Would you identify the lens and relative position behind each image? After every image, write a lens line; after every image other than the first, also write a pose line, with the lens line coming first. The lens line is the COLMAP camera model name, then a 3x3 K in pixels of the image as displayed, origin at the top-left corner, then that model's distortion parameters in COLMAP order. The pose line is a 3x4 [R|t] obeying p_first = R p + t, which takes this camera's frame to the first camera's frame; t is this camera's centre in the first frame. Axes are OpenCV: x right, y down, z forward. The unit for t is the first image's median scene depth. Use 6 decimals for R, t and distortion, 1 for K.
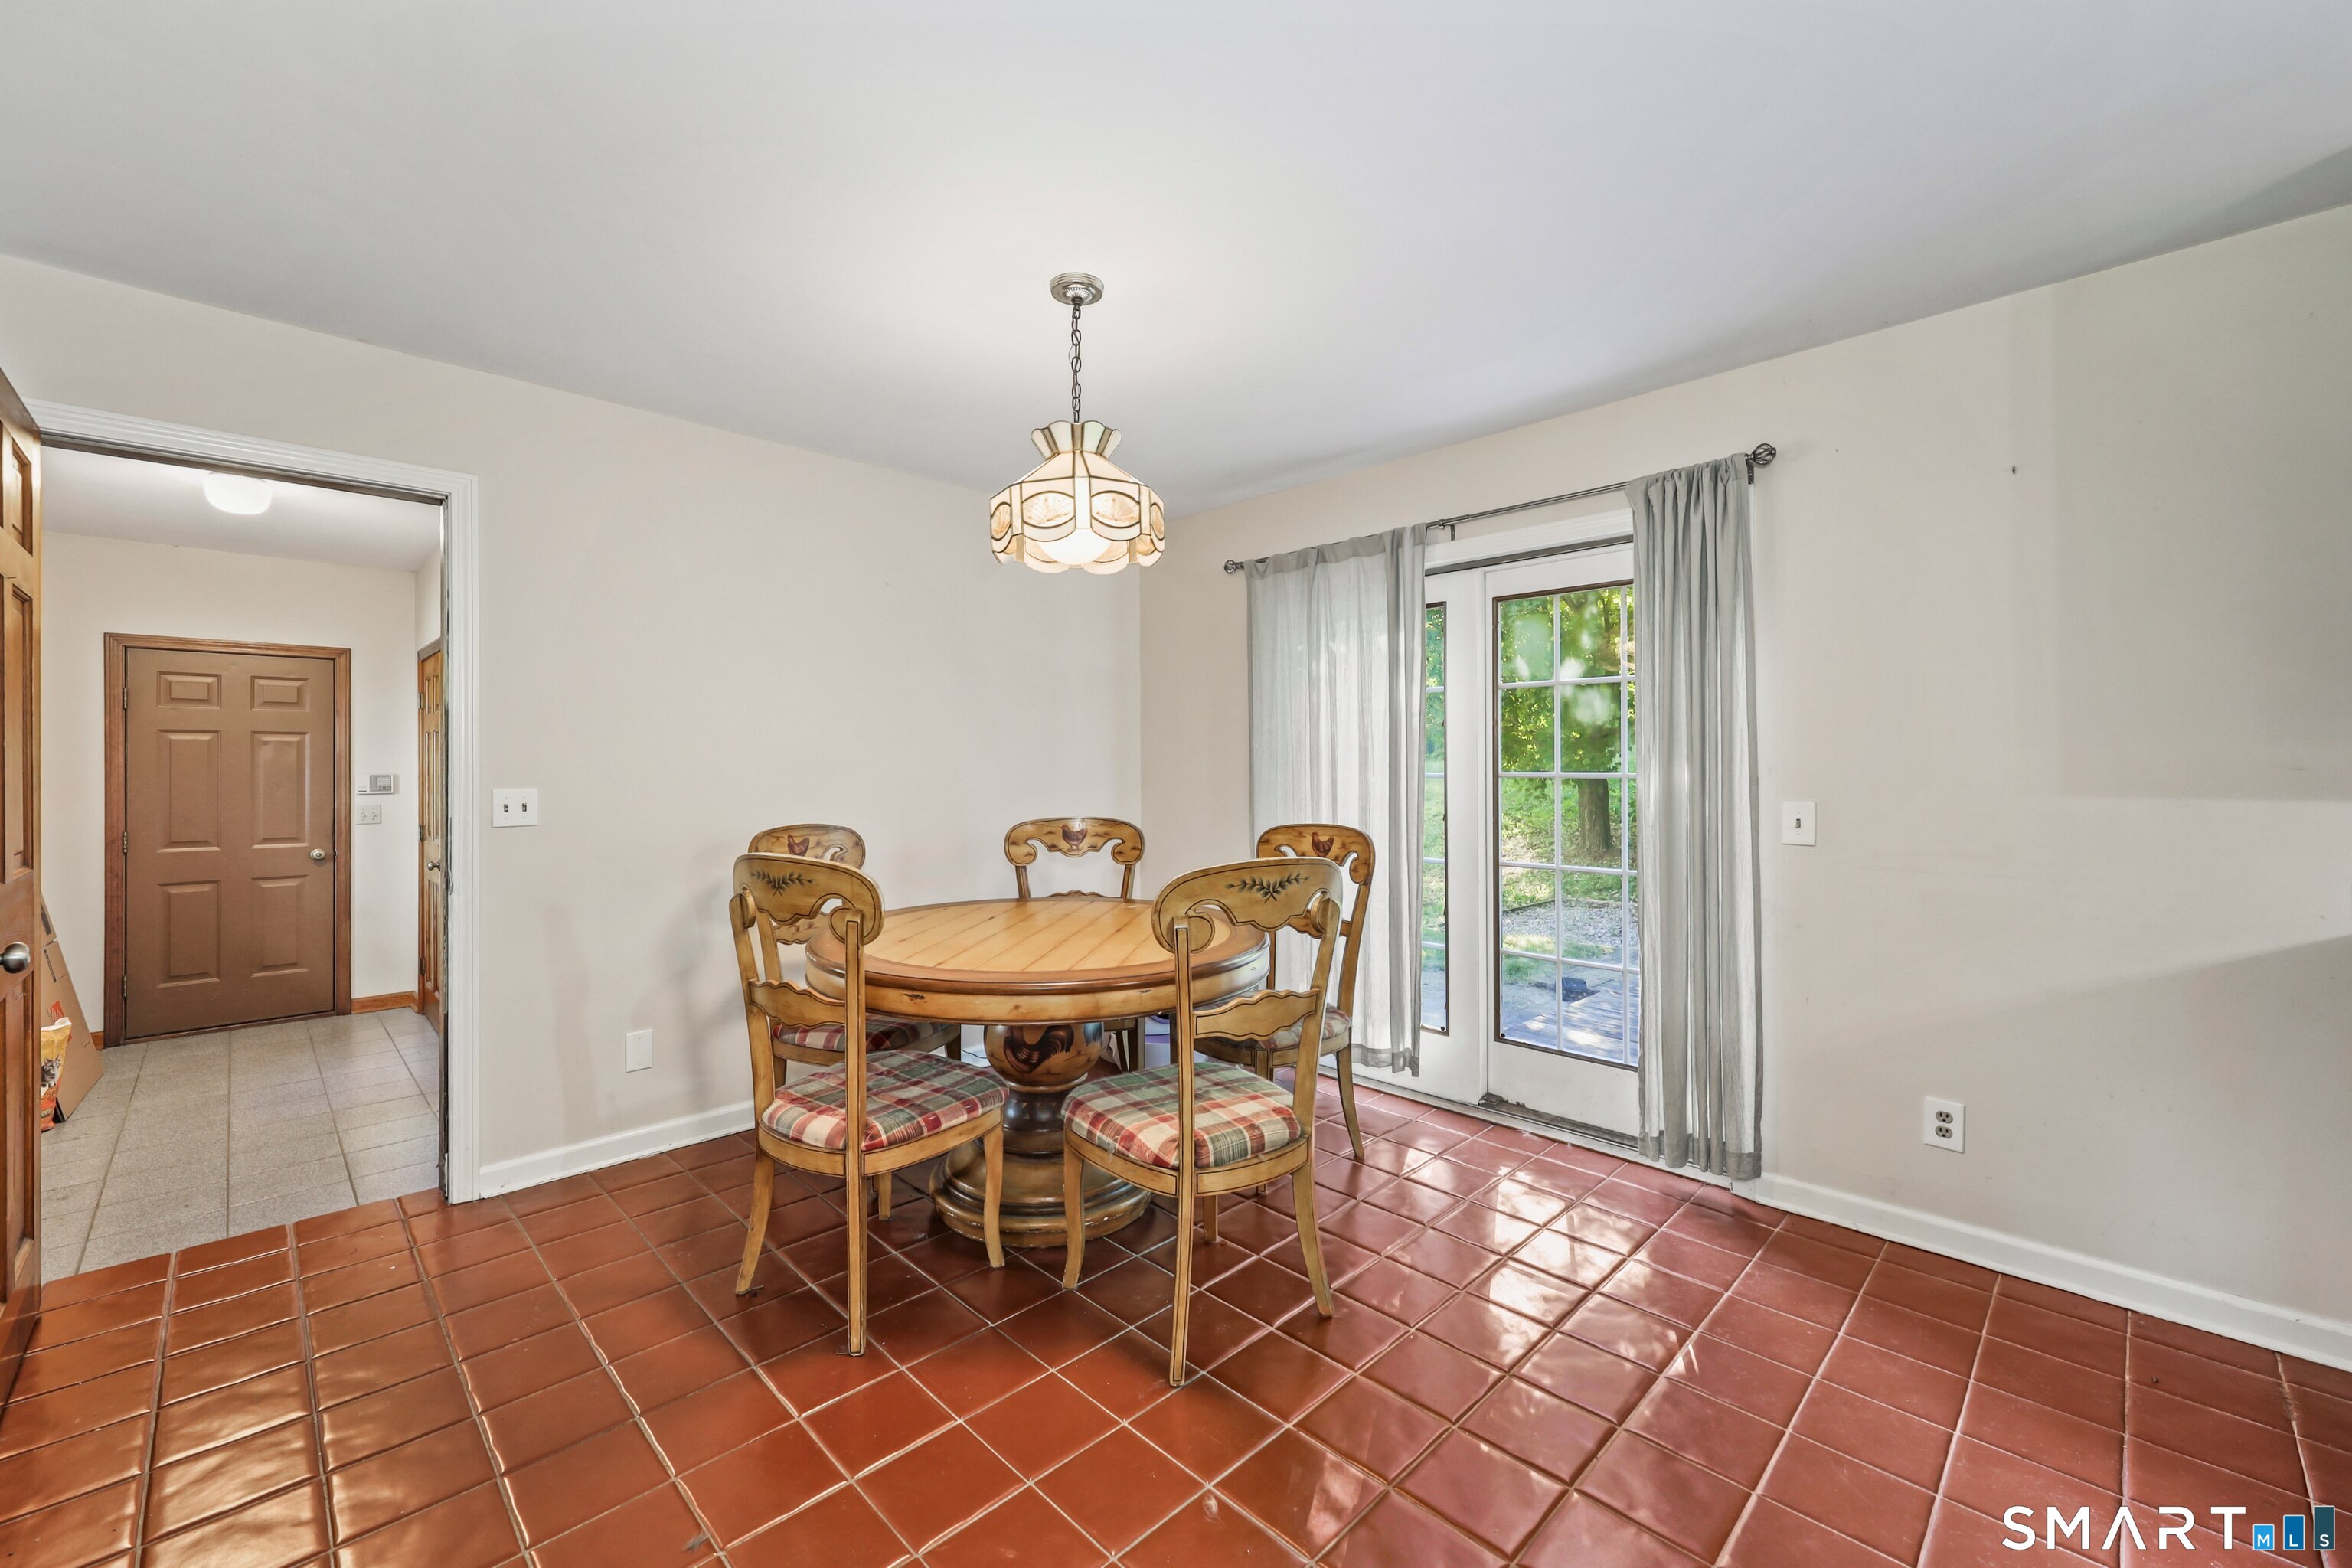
lens RADIAL K [[951.9, 0, 1171.8], [0, 951.9, 761.2], [0, 0, 1]] dist [-0.001642, -0.000125]
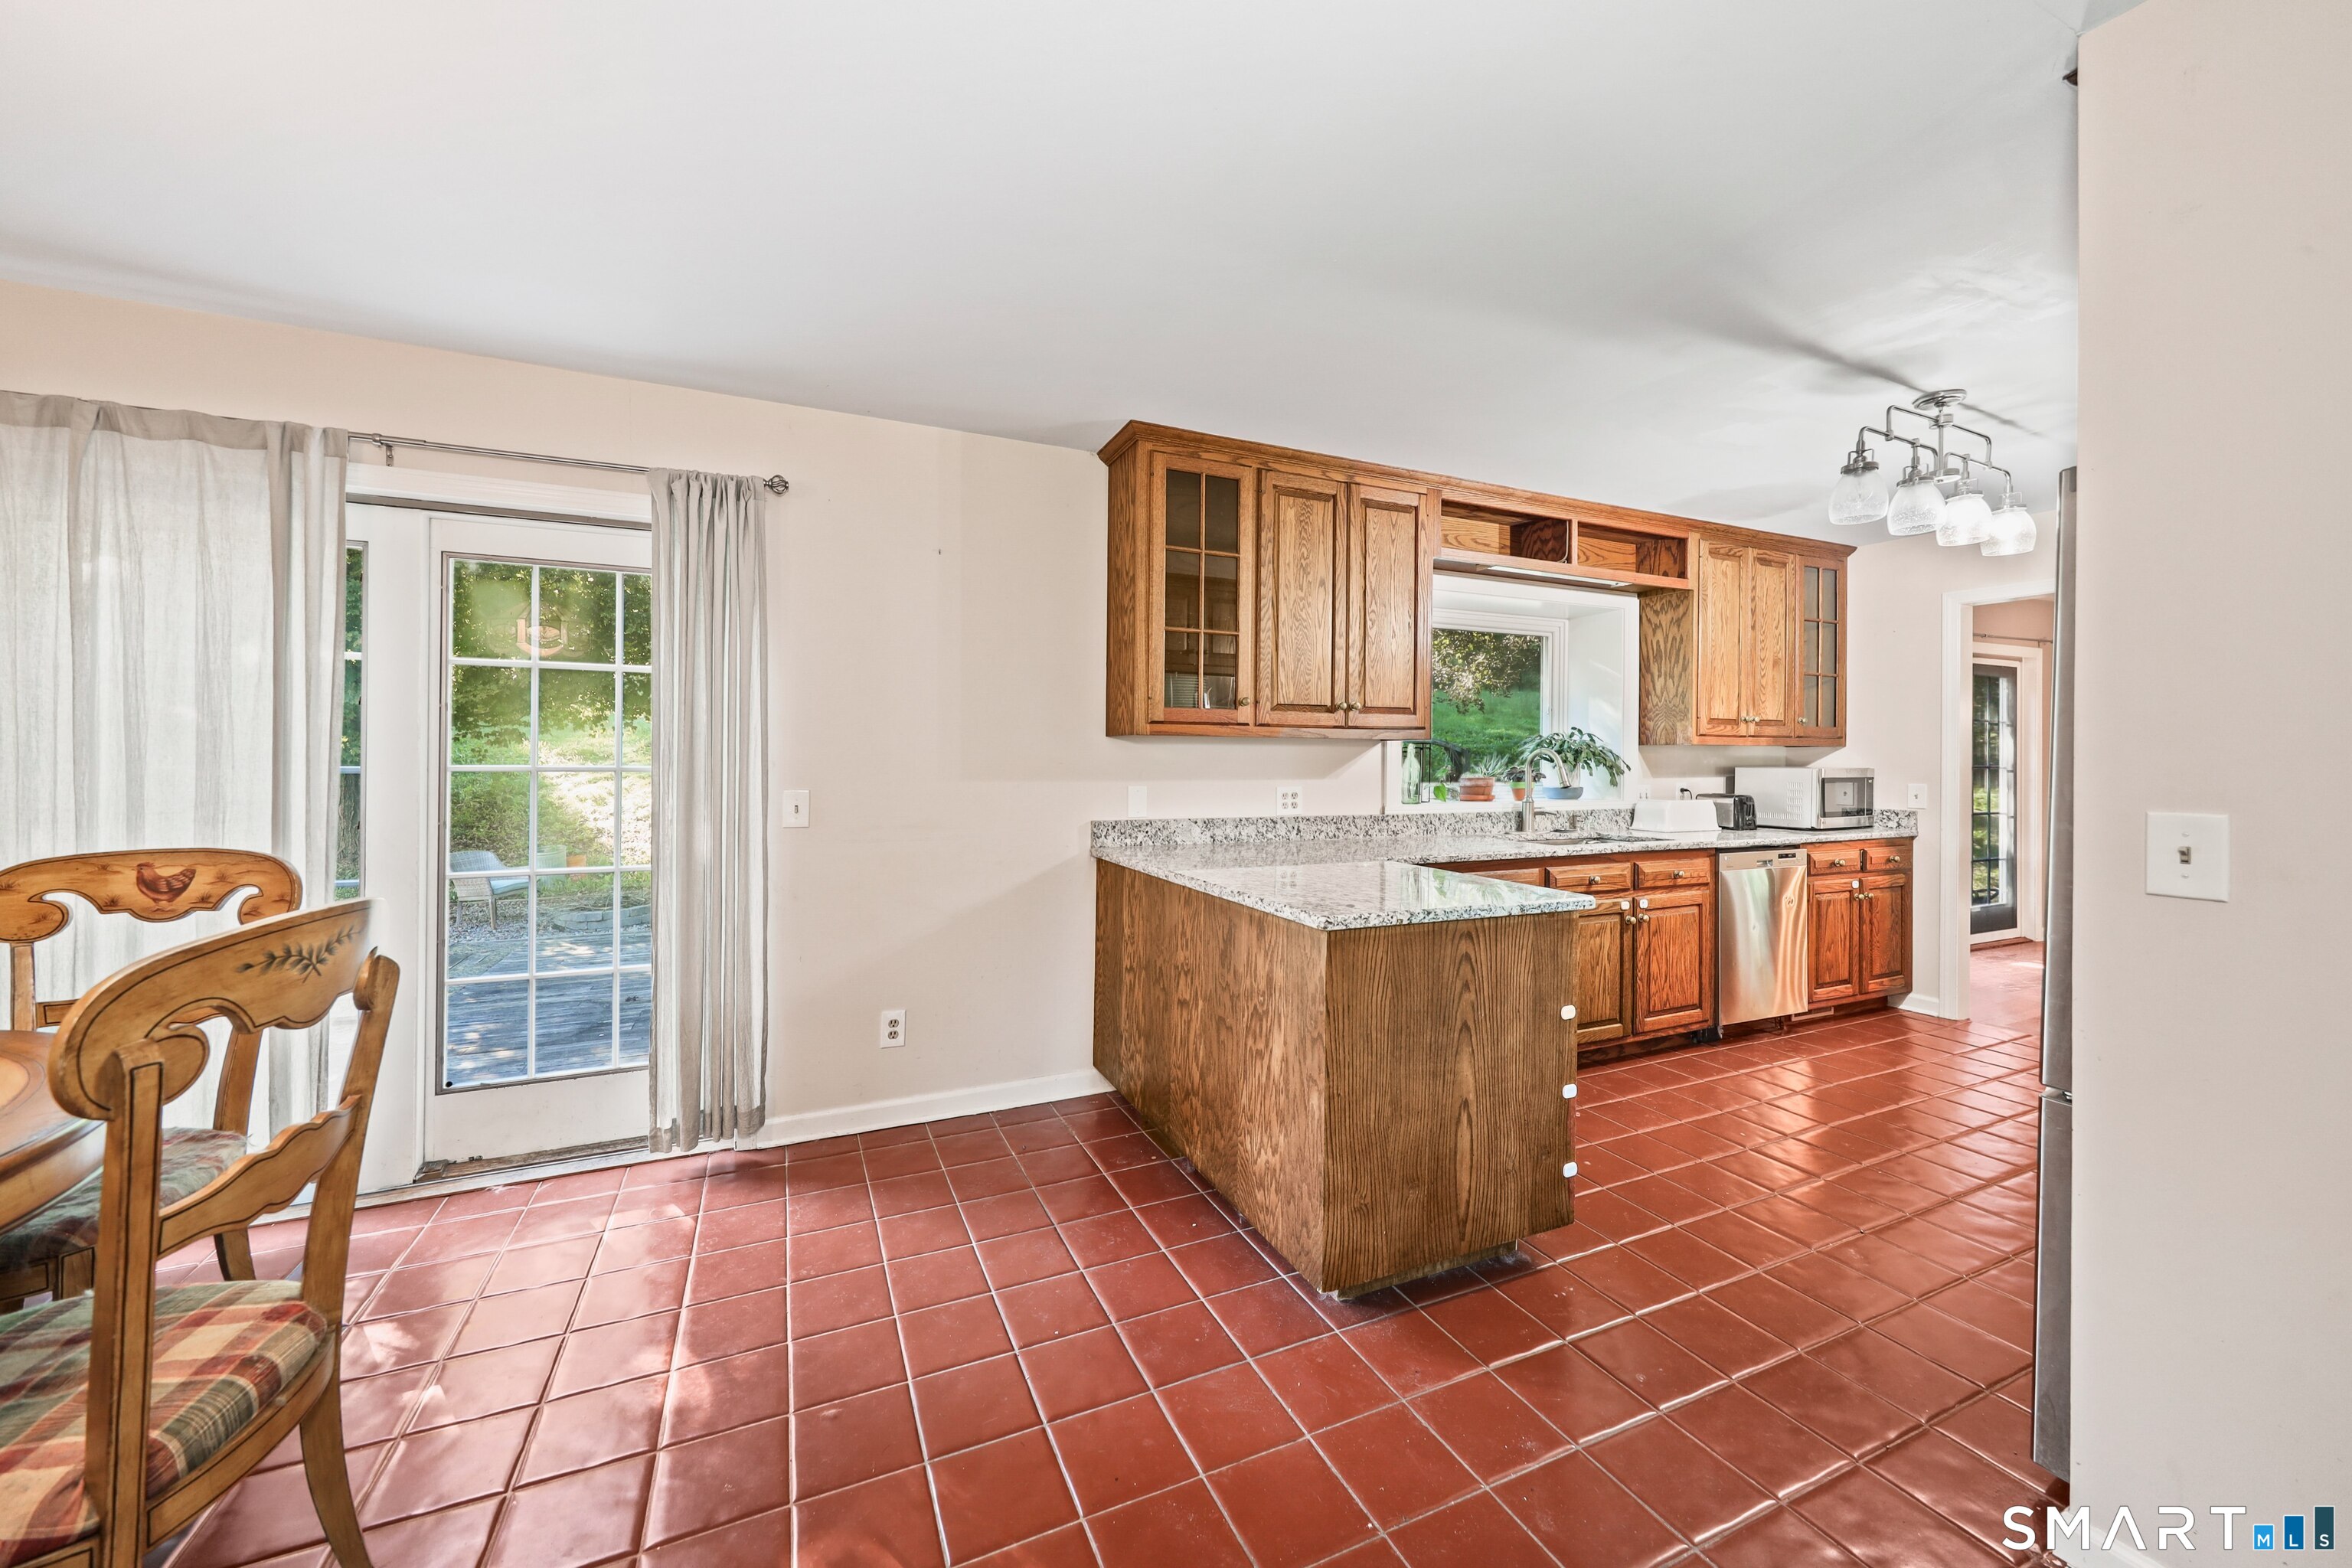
lens RADIAL K [[853.8, 0, 1165.2], [0, 853.8, 758.0], [0, 0, 1]] dist [0.000553, 0.000120]
pose [[0.353137, 0.004378, 0.935561, -0.156721], [-0.011322, 0.999936, -0.000406, -0.002013], [-0.935503, -0.010449, 0.353164, 0.198581]]
